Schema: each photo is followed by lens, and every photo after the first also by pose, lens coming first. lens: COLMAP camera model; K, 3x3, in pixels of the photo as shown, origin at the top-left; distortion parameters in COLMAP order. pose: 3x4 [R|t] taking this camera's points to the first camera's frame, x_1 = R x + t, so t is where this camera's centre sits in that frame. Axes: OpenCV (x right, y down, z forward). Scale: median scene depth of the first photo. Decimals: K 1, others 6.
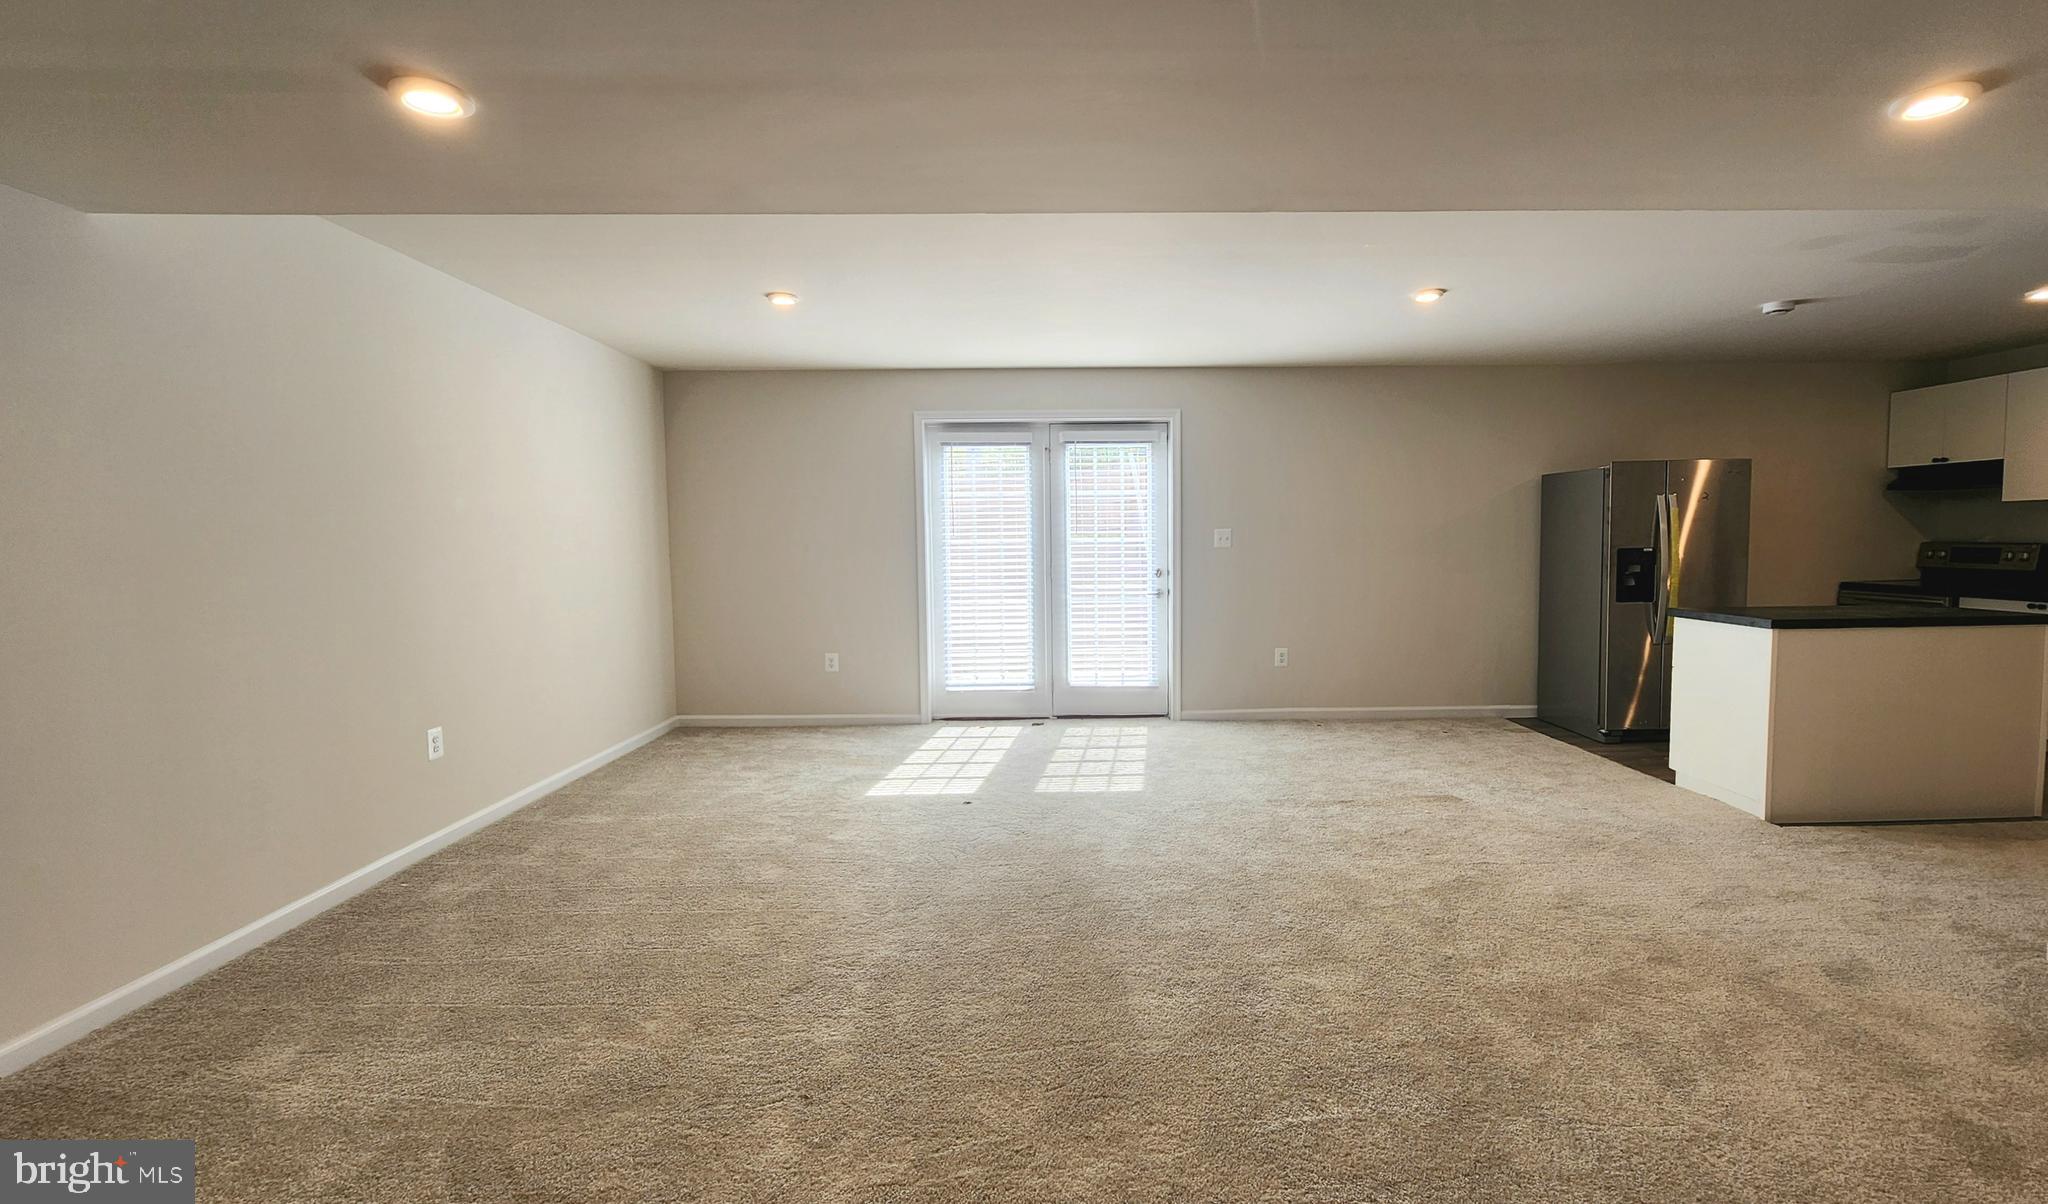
lens RADIAL K [[881.6, 0, 1088.1], [0, 881.6, 585.5], [0, 0, 1]] dist [-0.001820, -0.000859]
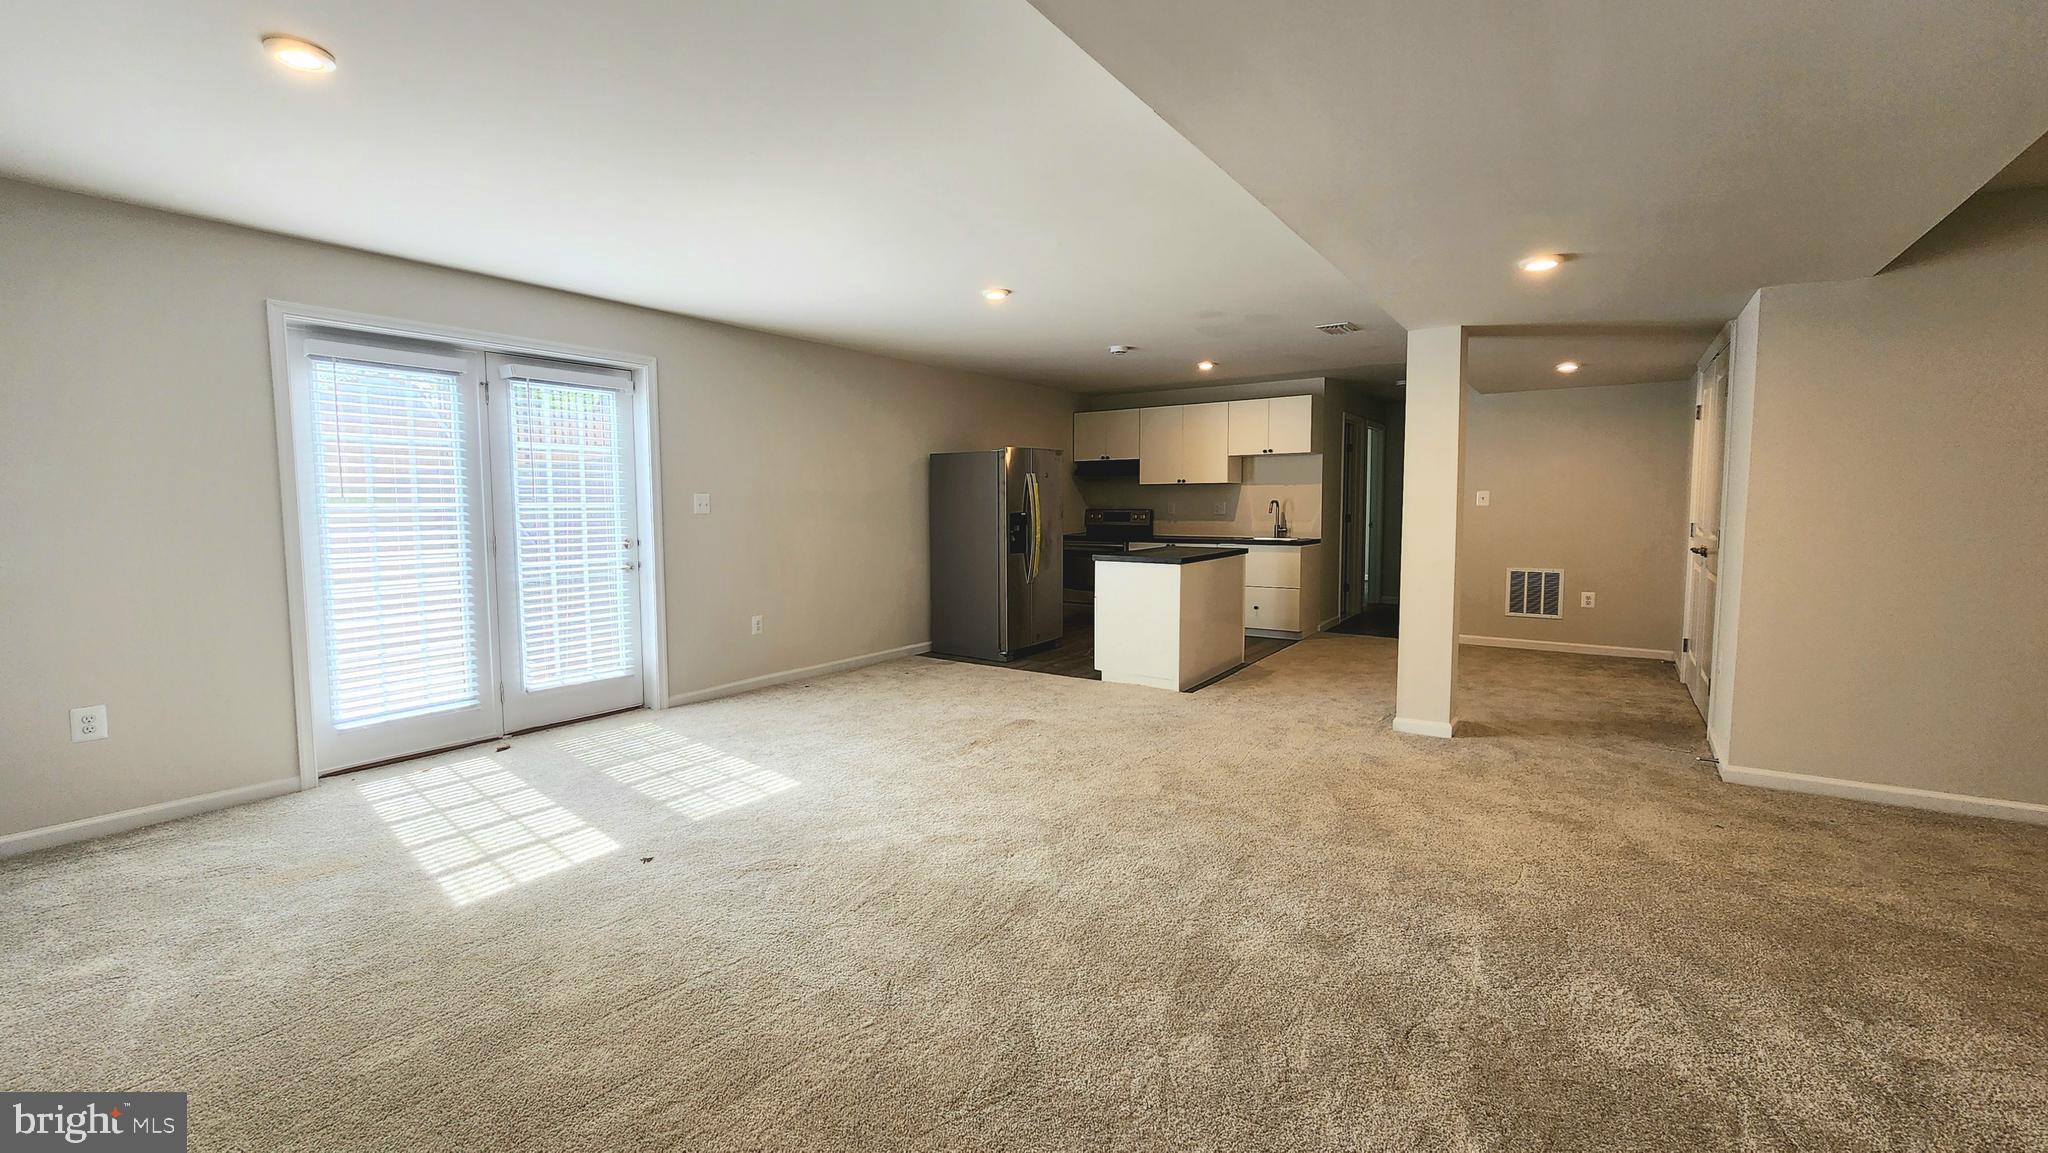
lens RADIAL K [[799.0, 0, 982.7], [0, 799.0, 548.6], [0, 0, 1]] dist [-0.002234, -0.001202]
pose [[0.638372, -0.036873, 0.768844, -0.313013], [0.041136, 0.999059, 0.013760, -0.006057], [-0.768628, 0.022843, 0.639288, 0.245056]]
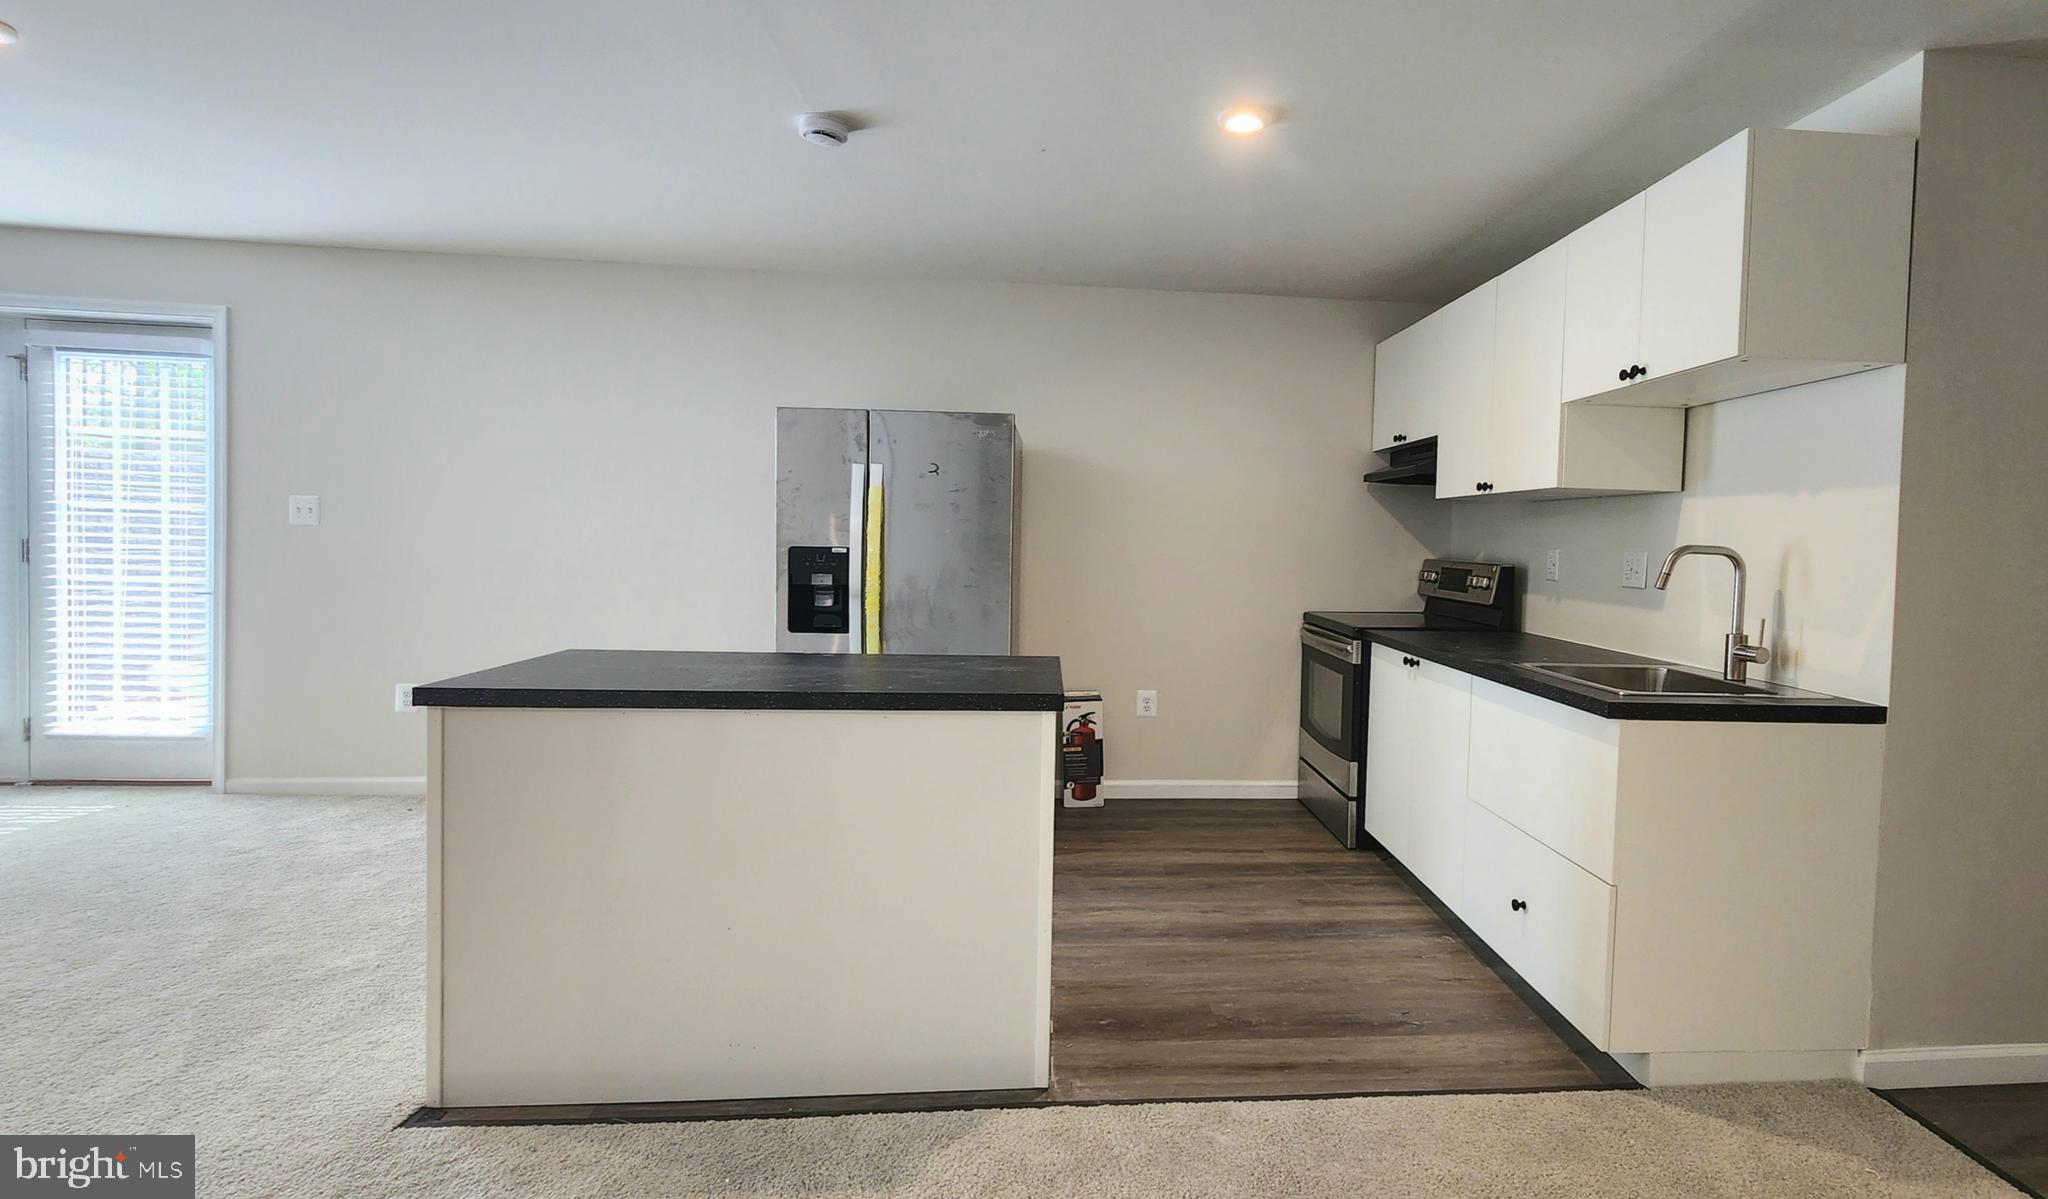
lens RADIAL K [[933.4, 0, 1098.3], [0, 933.4, 576.4], [0, 0, 1]] dist [-0.010649, -0.000421]
pose [[0.996358, 0.036042, 0.077282, 0.690046], [-0.035195, 0.999305, -0.012296, -0.017792], [-0.077672, 0.009531, 0.996933, 0.293482]]
